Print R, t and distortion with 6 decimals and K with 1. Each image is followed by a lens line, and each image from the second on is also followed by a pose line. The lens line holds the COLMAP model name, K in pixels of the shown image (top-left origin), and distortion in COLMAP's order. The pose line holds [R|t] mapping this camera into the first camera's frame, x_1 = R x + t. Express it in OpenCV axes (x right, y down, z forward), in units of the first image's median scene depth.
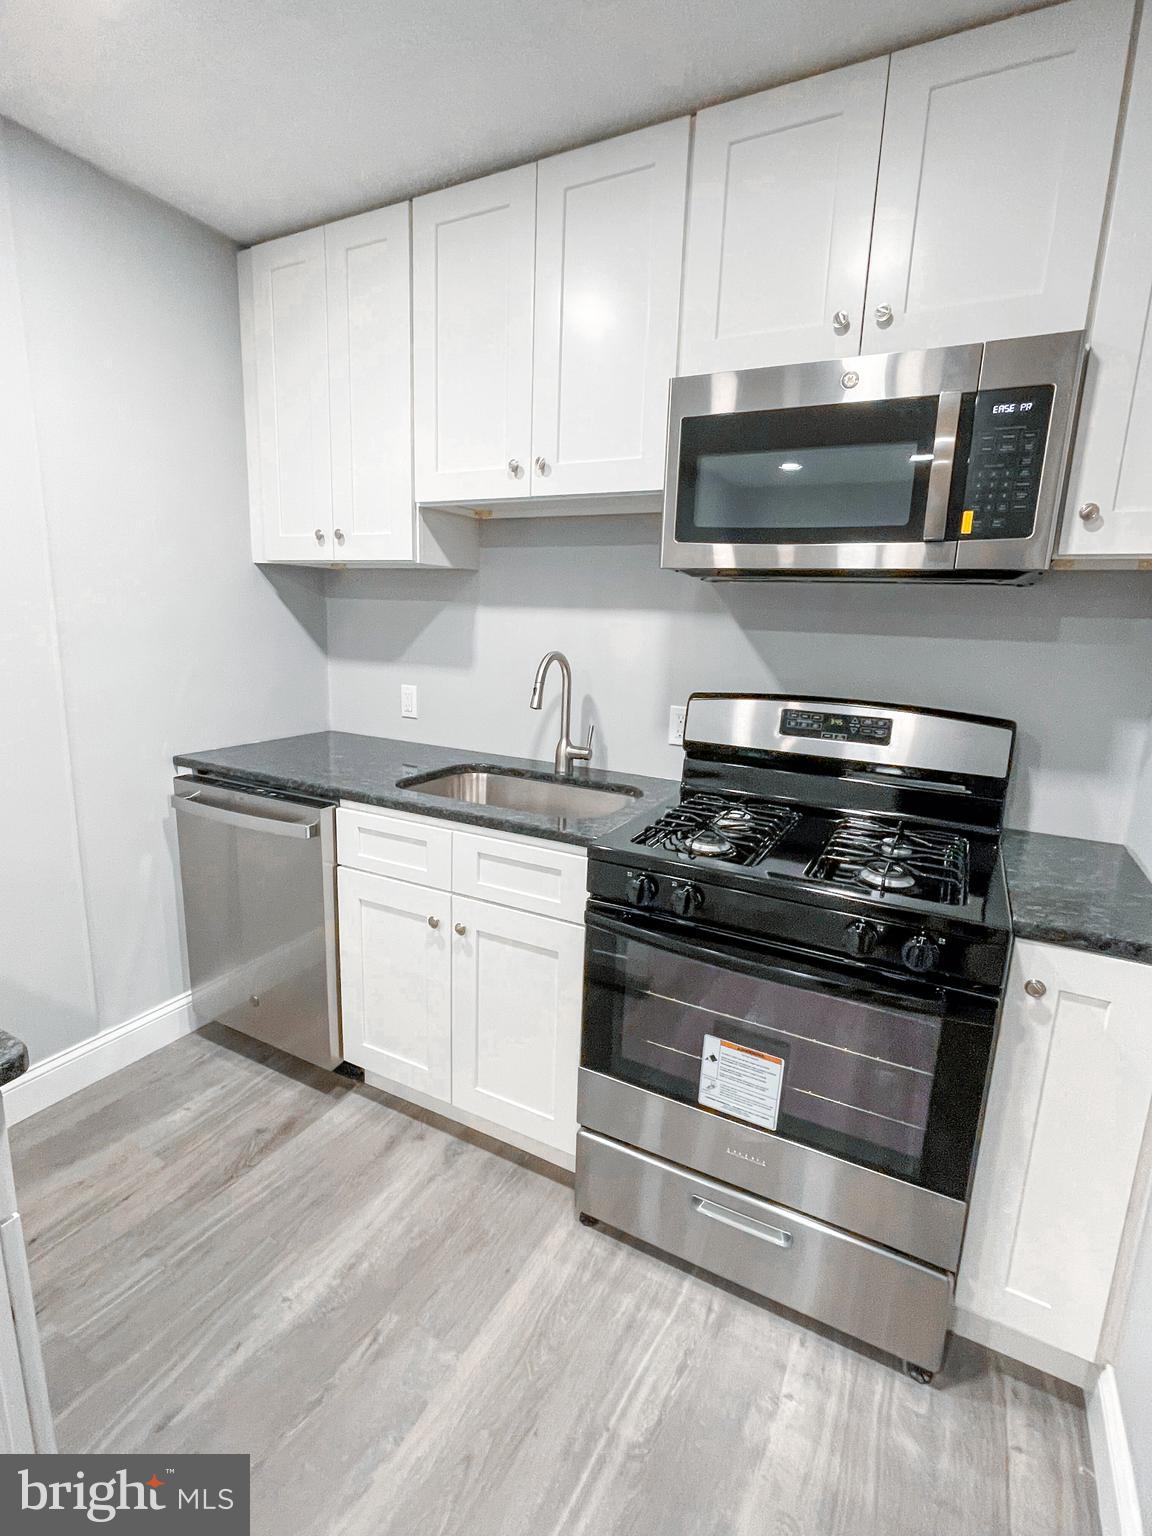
lens RADIAL K [[731.7, 0, 582.2], [0, 731.7, 756.2], [0, 0, 1]] dist [-0.002334, -0.000130]
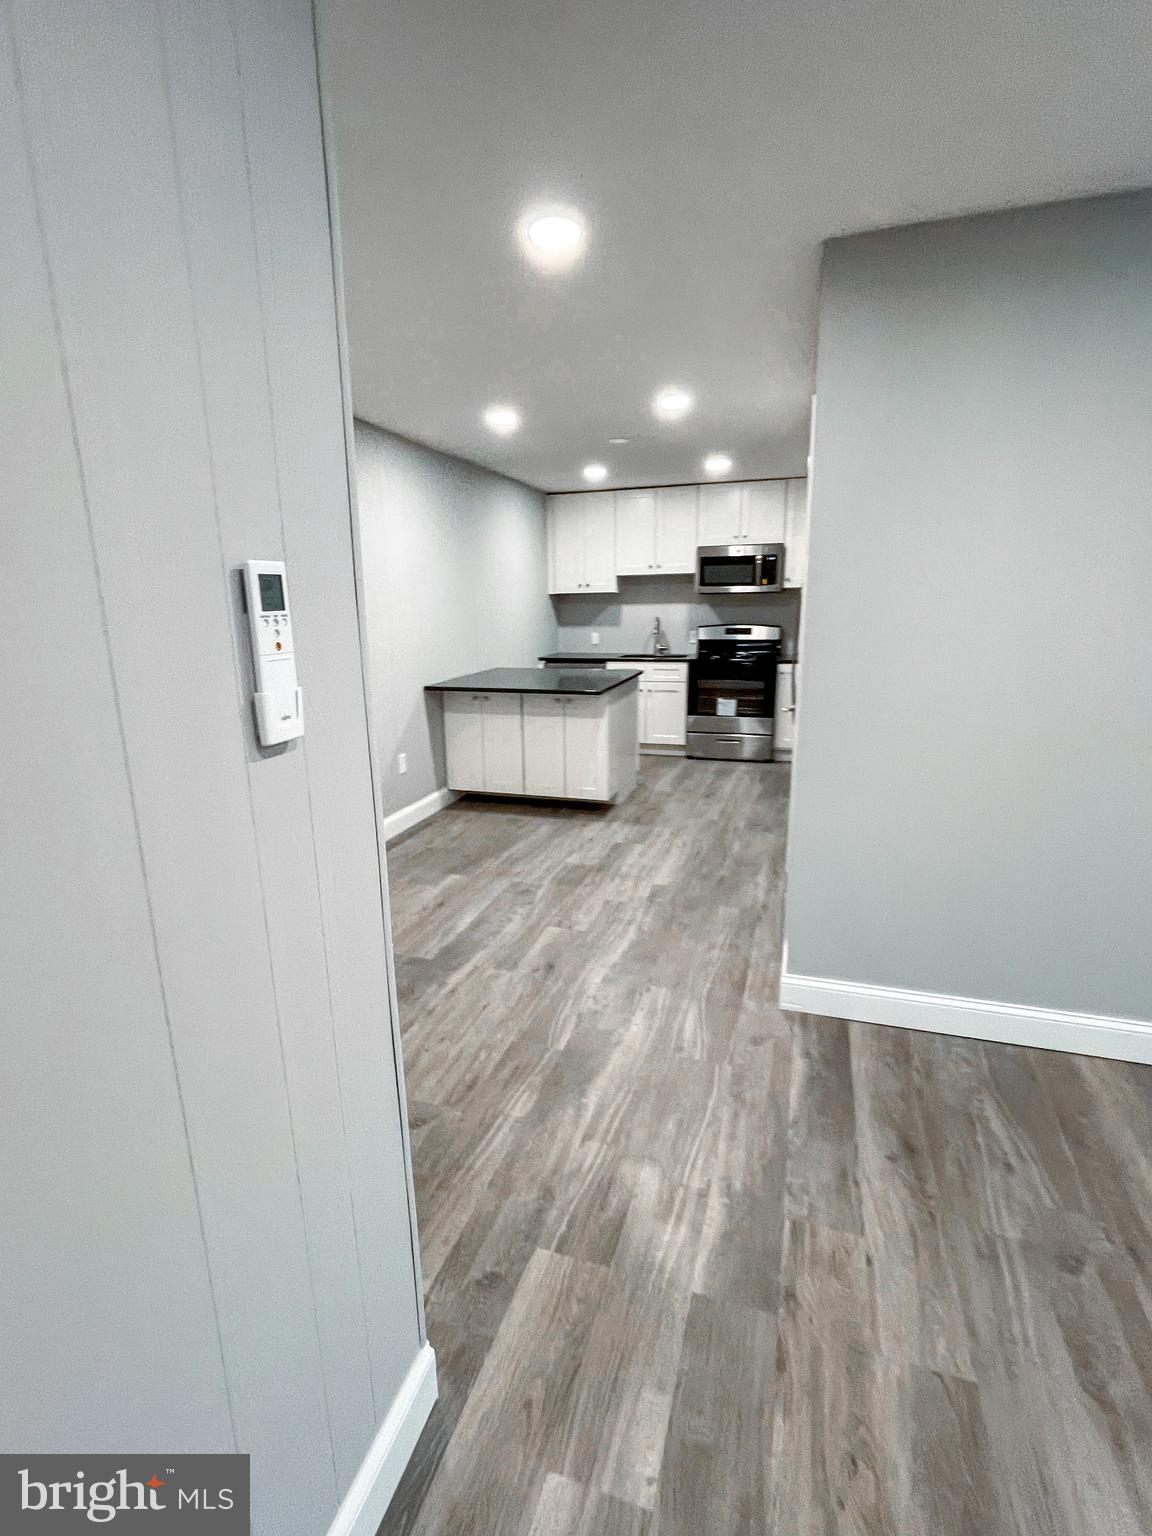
lens RADIAL K [[727.6, 0, 570.1], [0, 727.6, 762.6], [0, 0, 1]] dist [-0.002097, -0.000433]
pose [[0.984252, -0.086729, 0.154035, -1.303186], [0.083032, 0.996086, 0.030288, 0.506864], [-0.156059, -0.017021, 0.987601, -2.936571]]
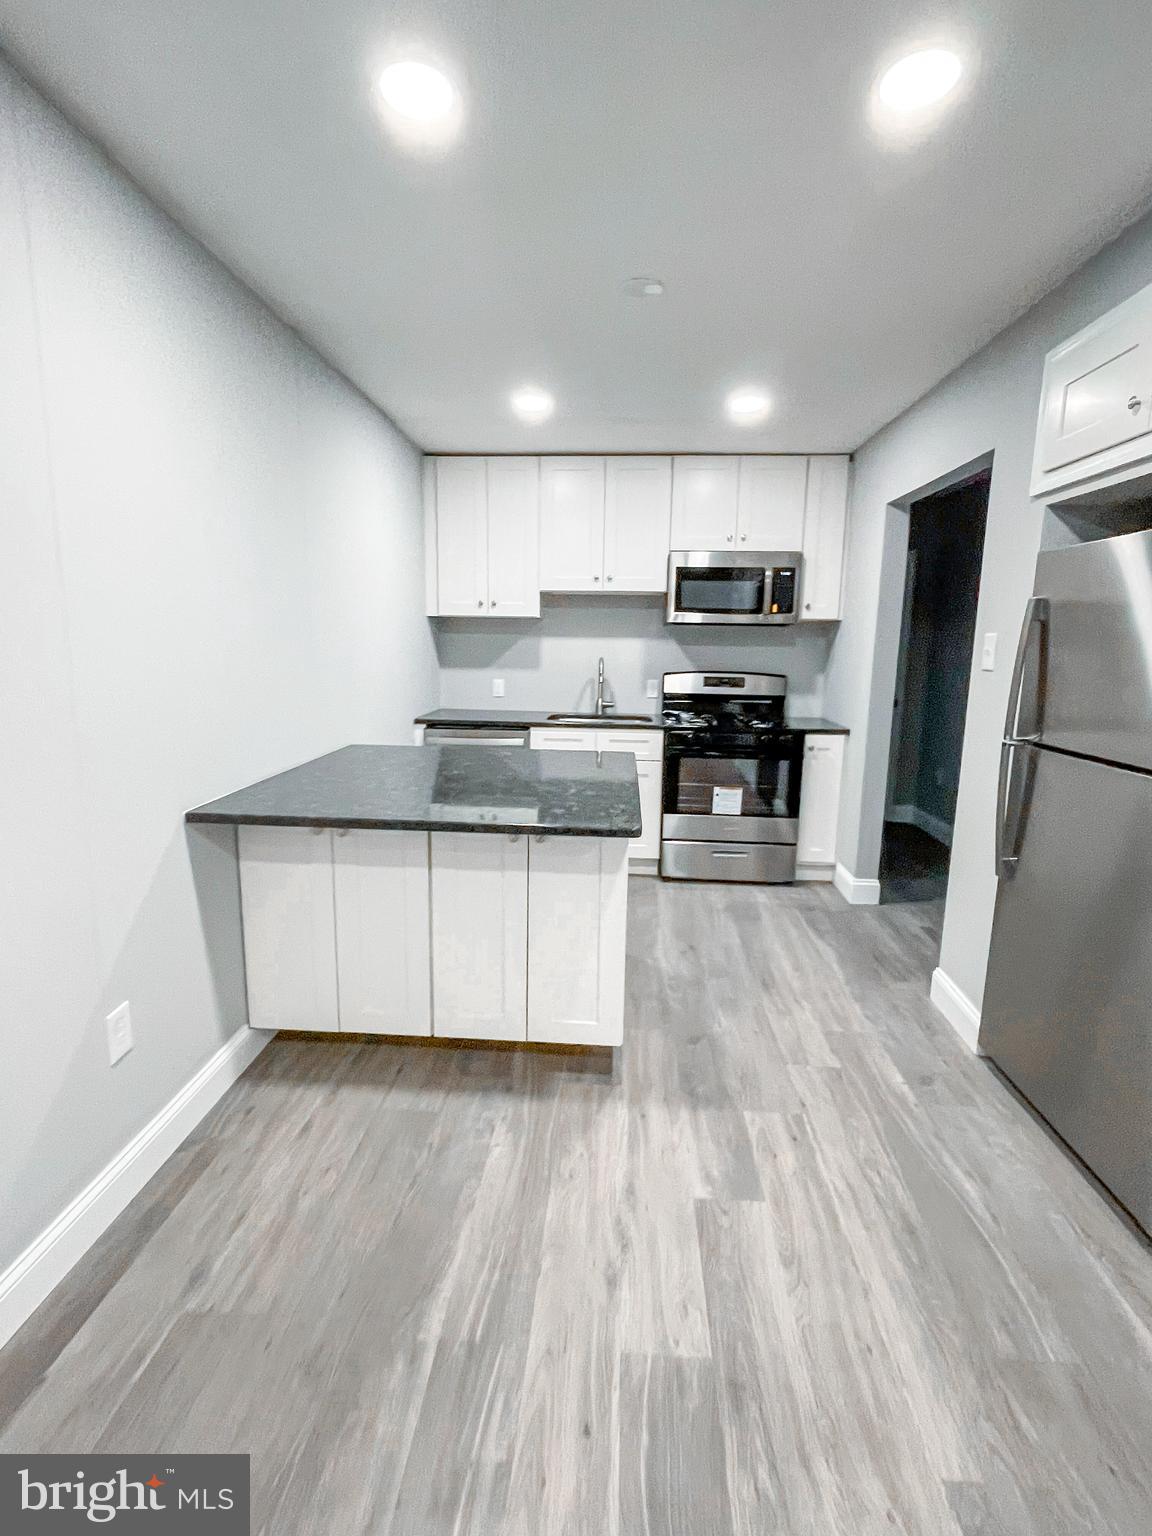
lens RADIAL K [[731.7, 0, 582.2], [0, 731.7, 756.2], [0, 0, 1]] dist [-0.002334, -0.000130]
pose [[0.909103, -0.084807, 0.407848, -1.298019], [0.096679, 0.995279, -0.008543, 0.212678], [-0.405199, 0.047196, 0.913010, -1.243820]]
